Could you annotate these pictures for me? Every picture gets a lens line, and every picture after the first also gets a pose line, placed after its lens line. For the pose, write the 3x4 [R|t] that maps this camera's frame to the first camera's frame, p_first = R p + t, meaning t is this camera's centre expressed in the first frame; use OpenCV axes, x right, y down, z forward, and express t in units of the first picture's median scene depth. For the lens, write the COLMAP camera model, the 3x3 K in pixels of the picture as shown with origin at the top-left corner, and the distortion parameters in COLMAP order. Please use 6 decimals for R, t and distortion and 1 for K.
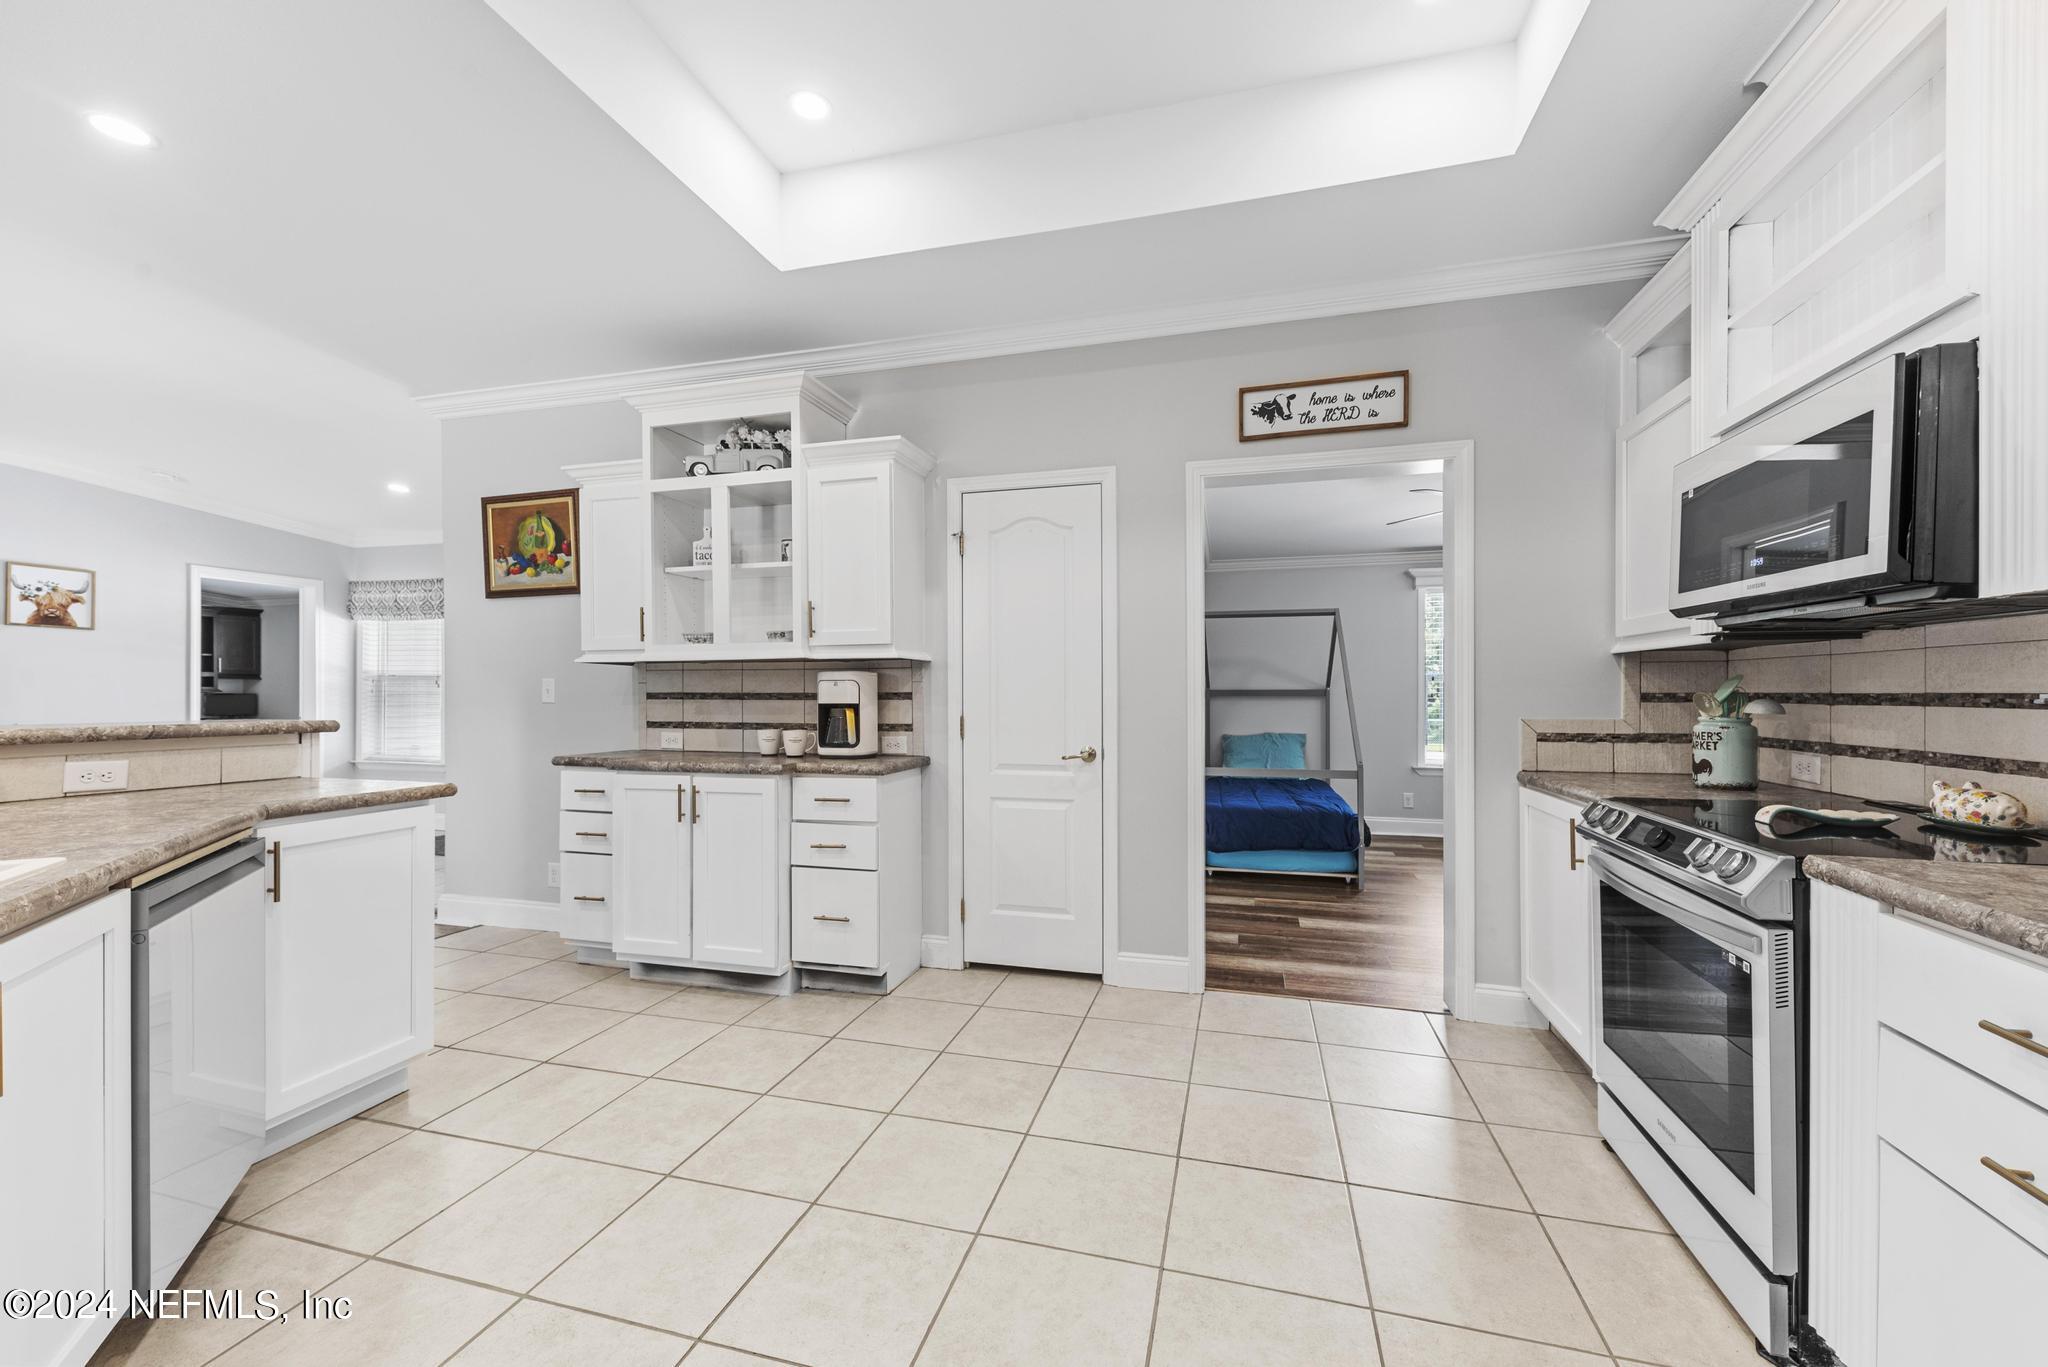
lens RADIAL K [[818.1, 0, 1018.7], [0, 818.1, 686.4], [0, 0, 1]] dist [0.017581, -0.000457]
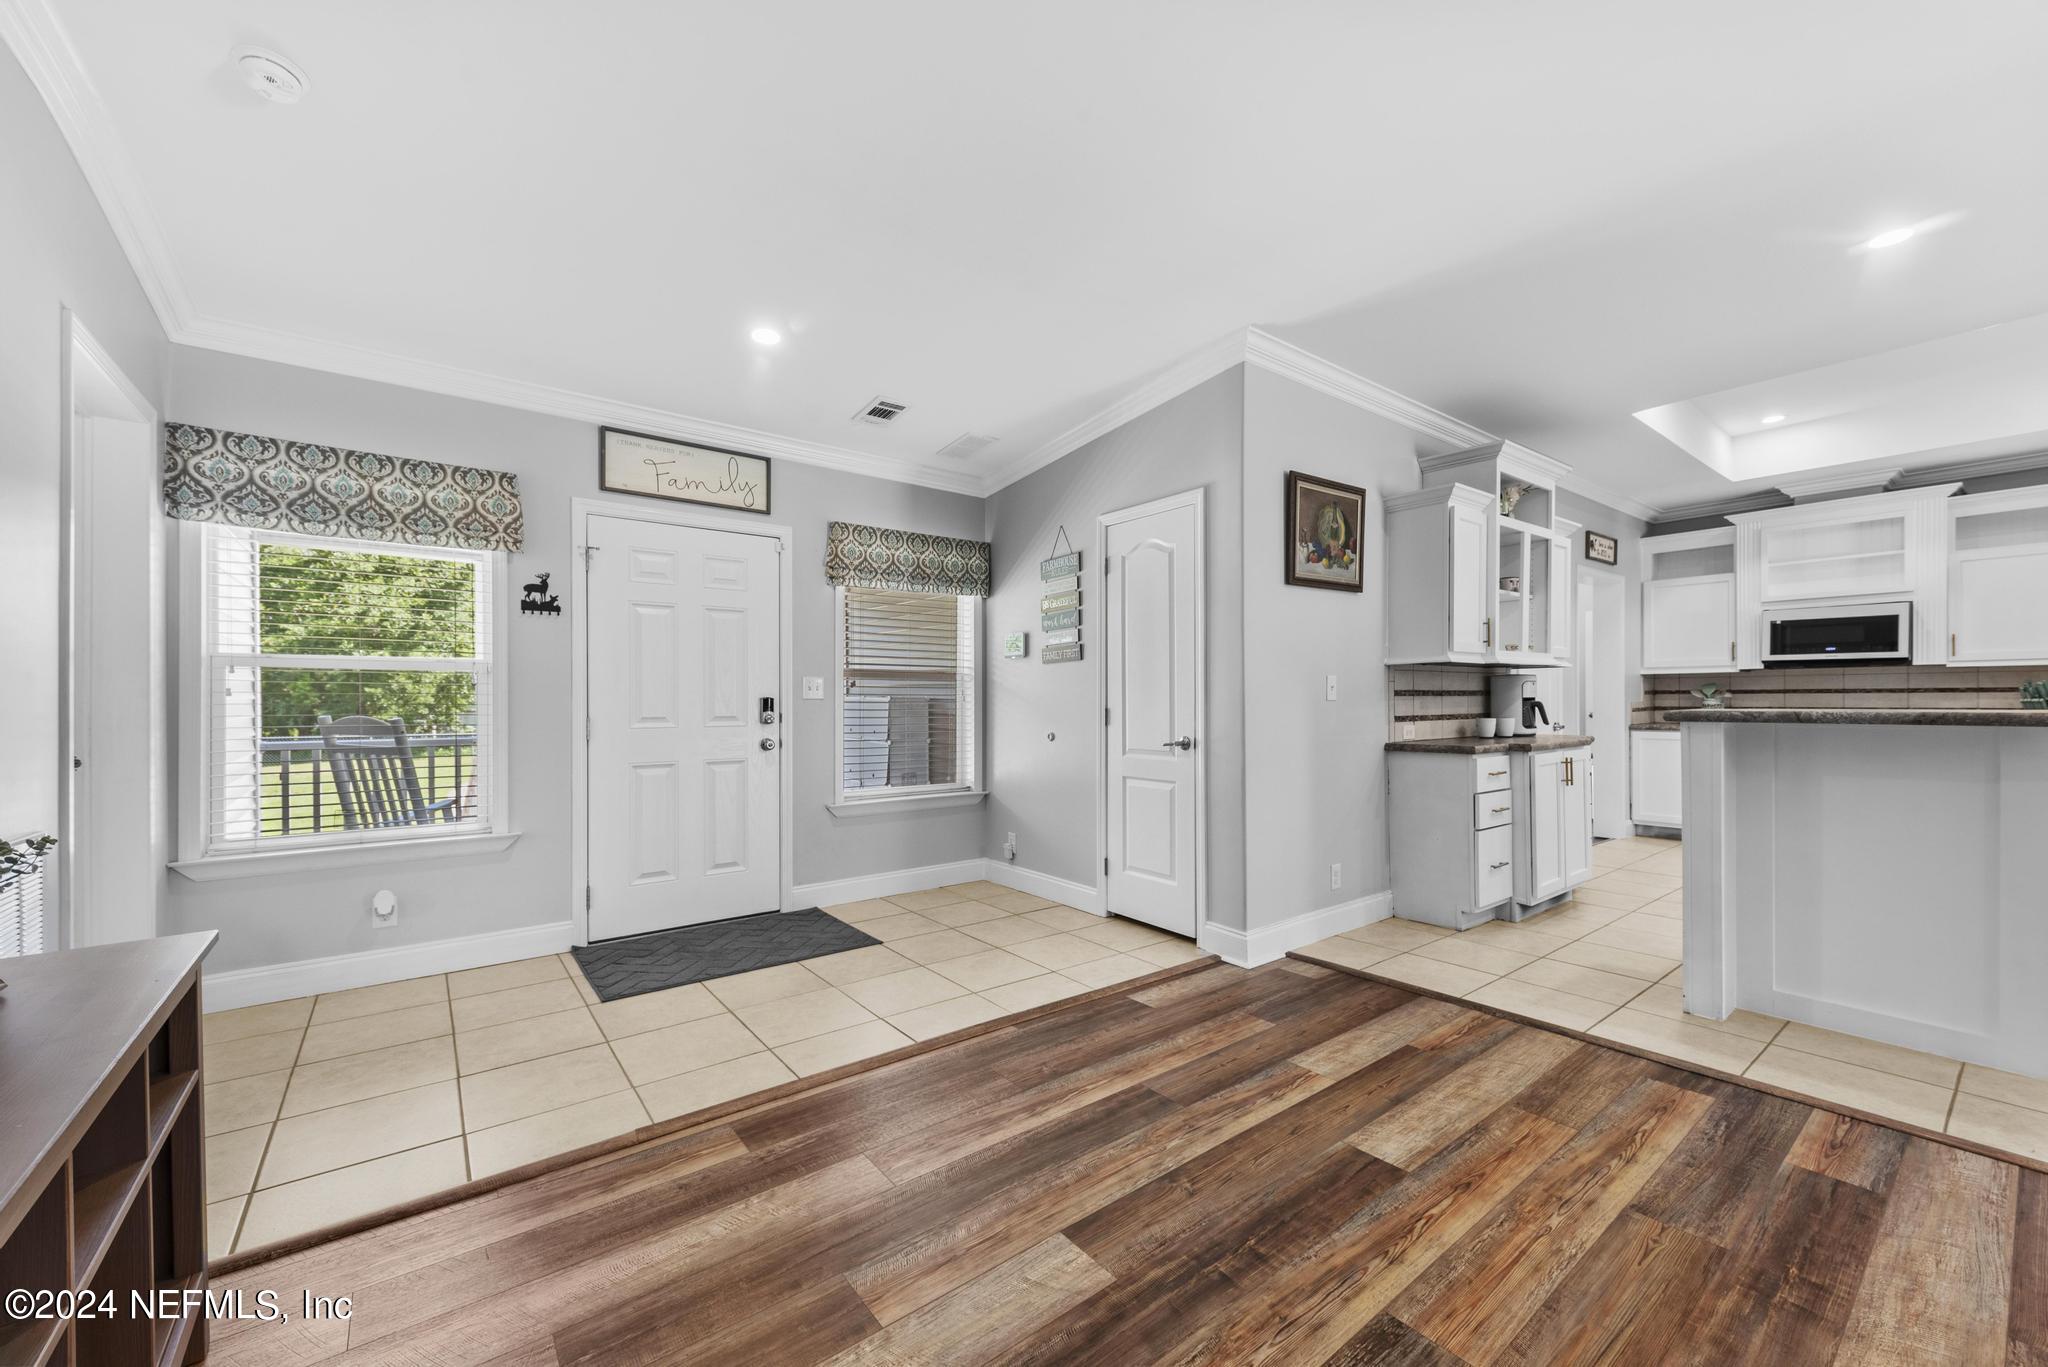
lens RADIAL K [[818.1, 0, 1023.3], [0, 818.1, 688.1], [0, 0, 1]] dist [0.017581, -0.000457]
pose [[0.580978, 0.004661, 0.813906, -1.205845], [-0.000319, 0.999985, -0.005500, 0.008257], [-0.813919, 0.002936, 0.580971, 0.565372]]
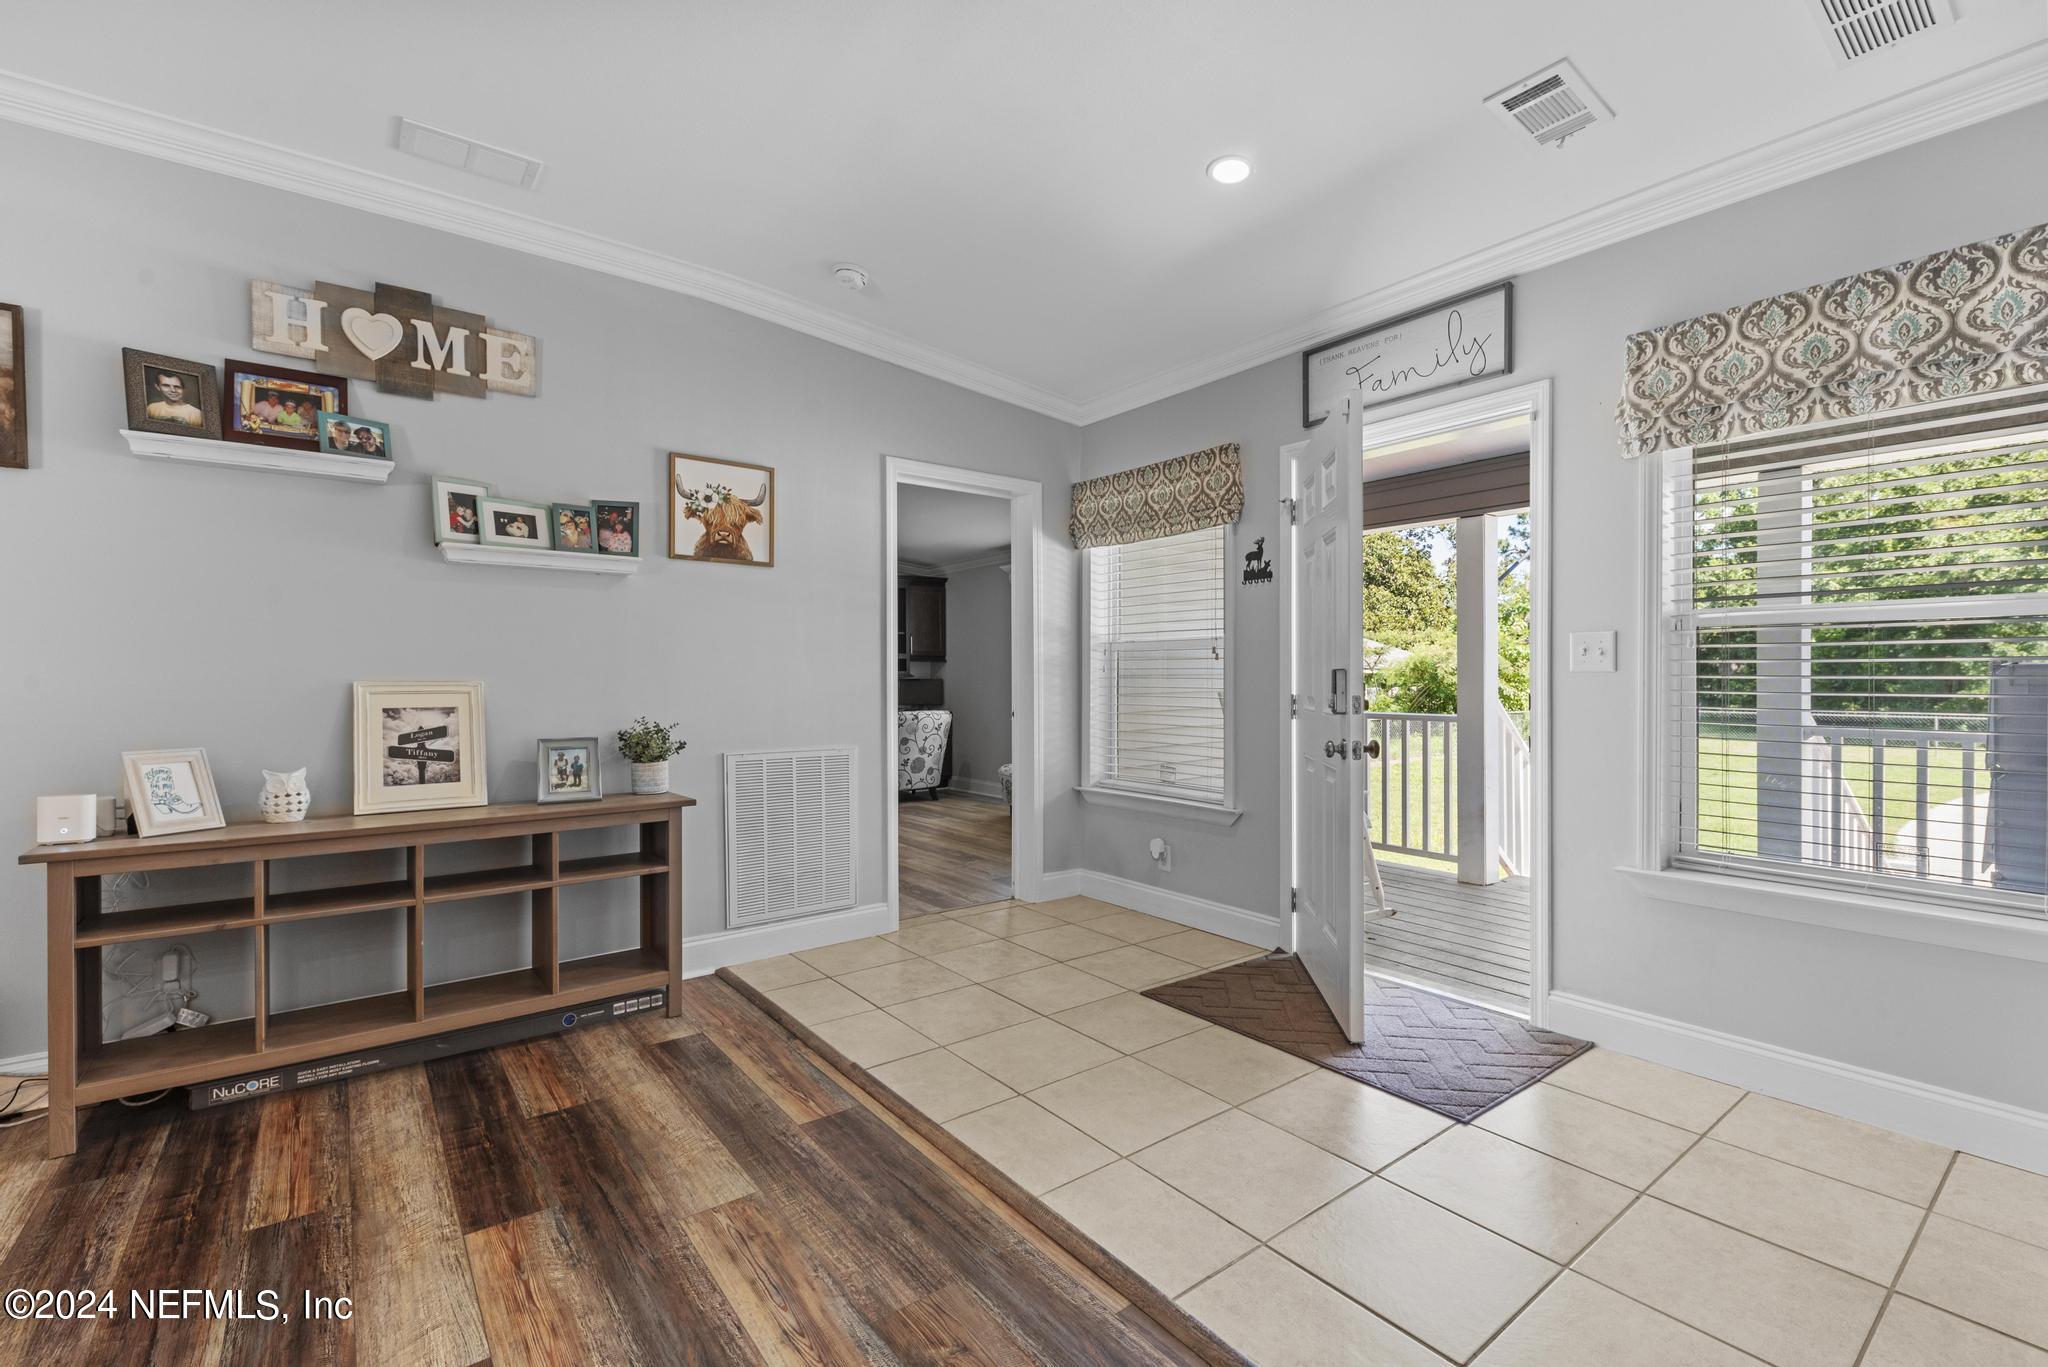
lens RADIAL K [[884.5, 0, 1028.4], [0, 884.5, 686.6], [0, 0, 1]] dist [0.003753, -0.000229]
pose [[0.809709, -0.004775, -0.586812, -0.620679], [0.014844, 0.999814, 0.012347, 0.012818], [0.586643, -0.018709, 0.809629, 0.624570]]
